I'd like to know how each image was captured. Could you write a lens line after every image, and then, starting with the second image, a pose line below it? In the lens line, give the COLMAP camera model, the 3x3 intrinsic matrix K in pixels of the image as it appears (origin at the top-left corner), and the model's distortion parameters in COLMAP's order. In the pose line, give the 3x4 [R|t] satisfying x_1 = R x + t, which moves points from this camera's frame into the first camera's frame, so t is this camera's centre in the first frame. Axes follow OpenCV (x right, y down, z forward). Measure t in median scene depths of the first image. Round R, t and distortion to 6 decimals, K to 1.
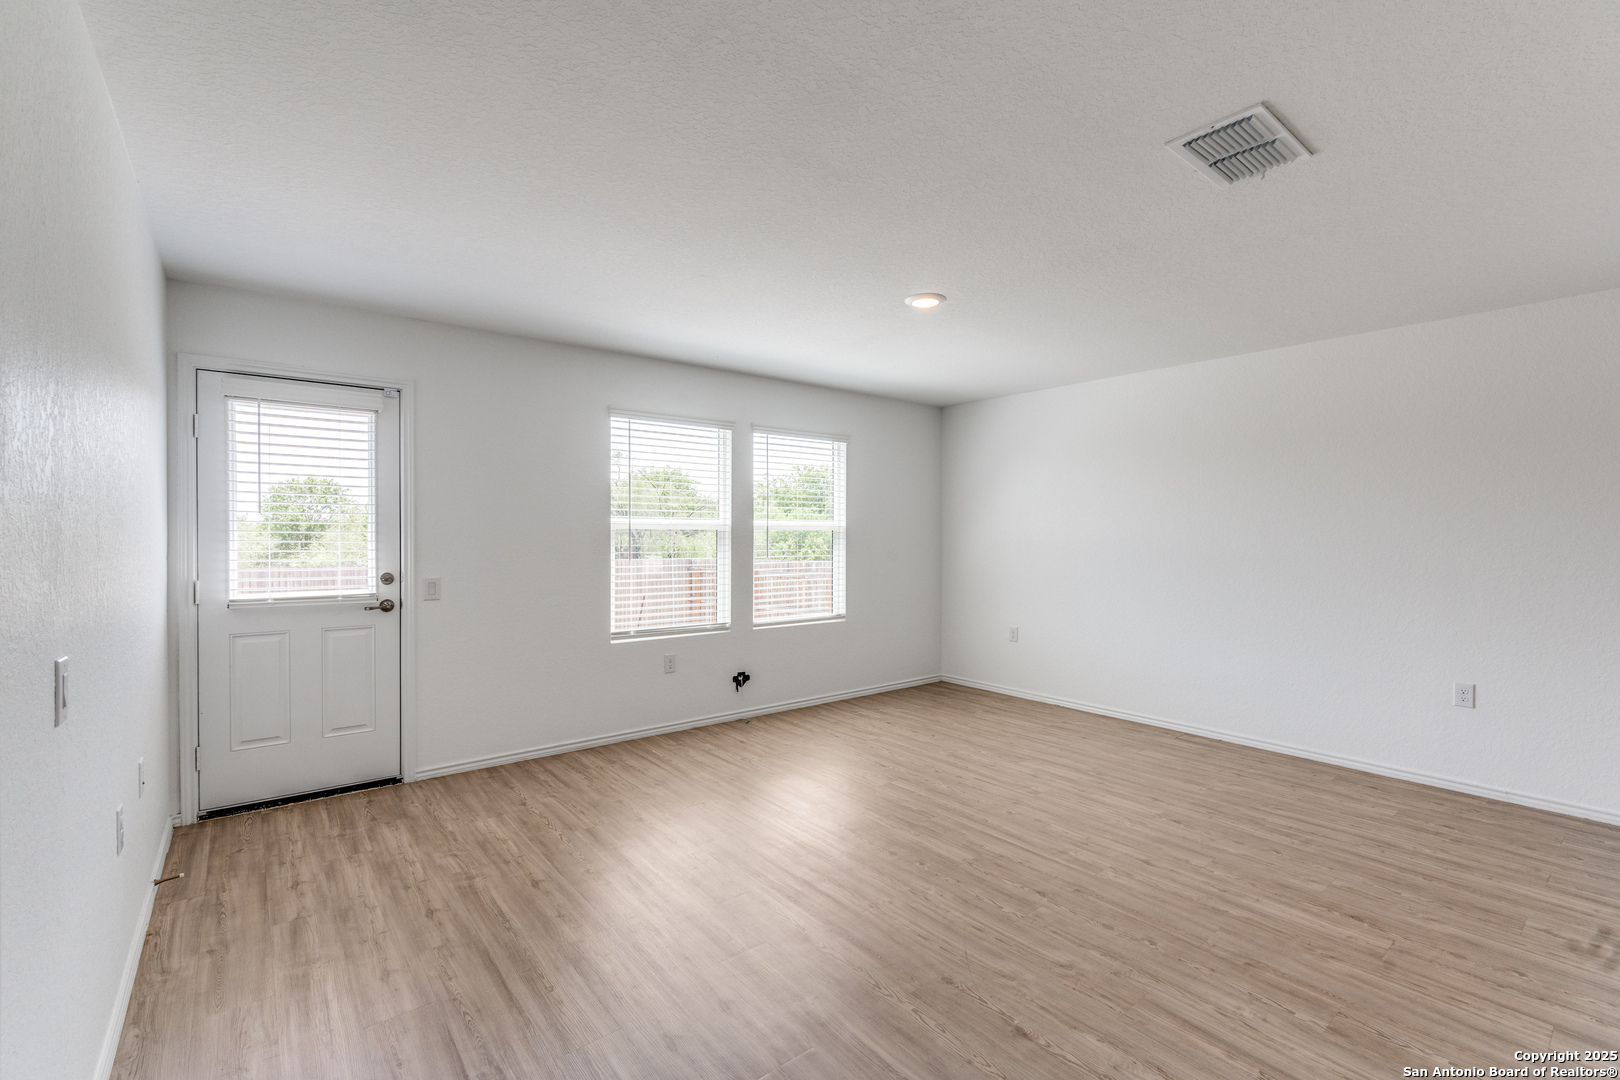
lens RADIAL K [[717.9, 0, 816.2], [0, 717.9, 545.3], [0, 0, 1]] dist [-0.002594, 0.000709]
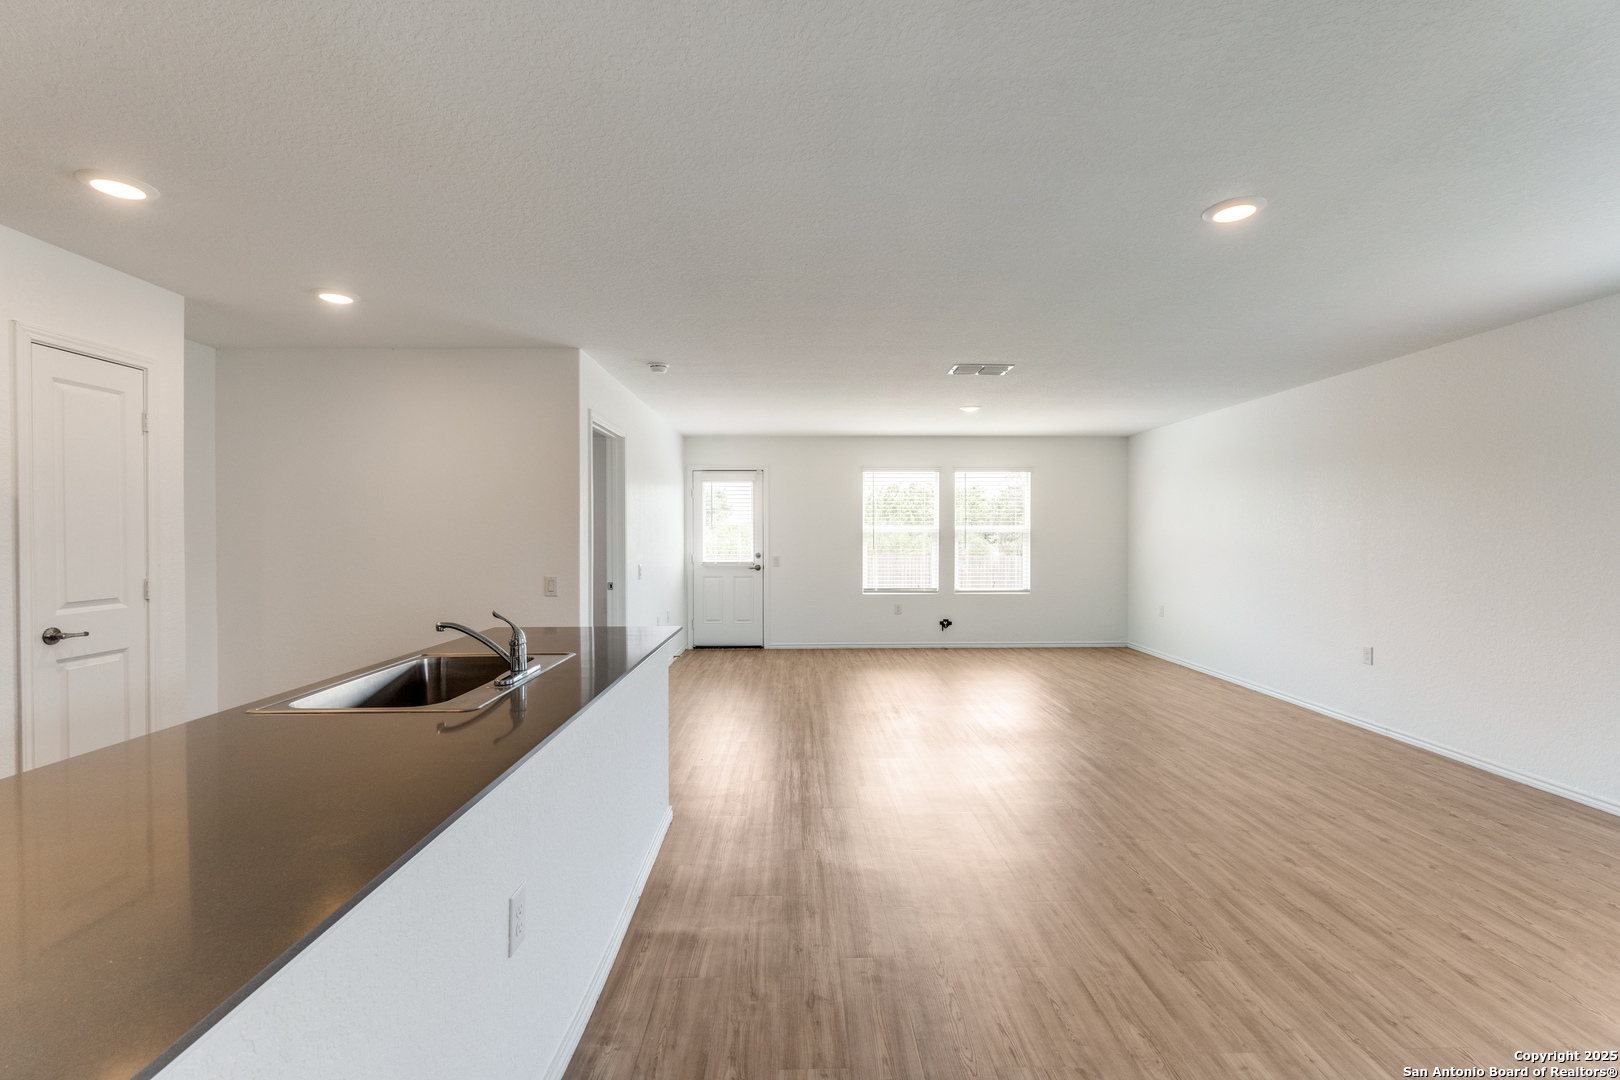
lens RADIAL K [[717.9, 0, 805.6], [0, 717.9, 532.6], [0, 0, 1]] dist [-0.002594, 0.000709]
pose [[0.791132, -0.005213, -0.611623, 0.716680], [-0.006230, 0.999843, -0.016581, 0.009695], [0.611614, 0.016928, 0.790975, -0.545601]]
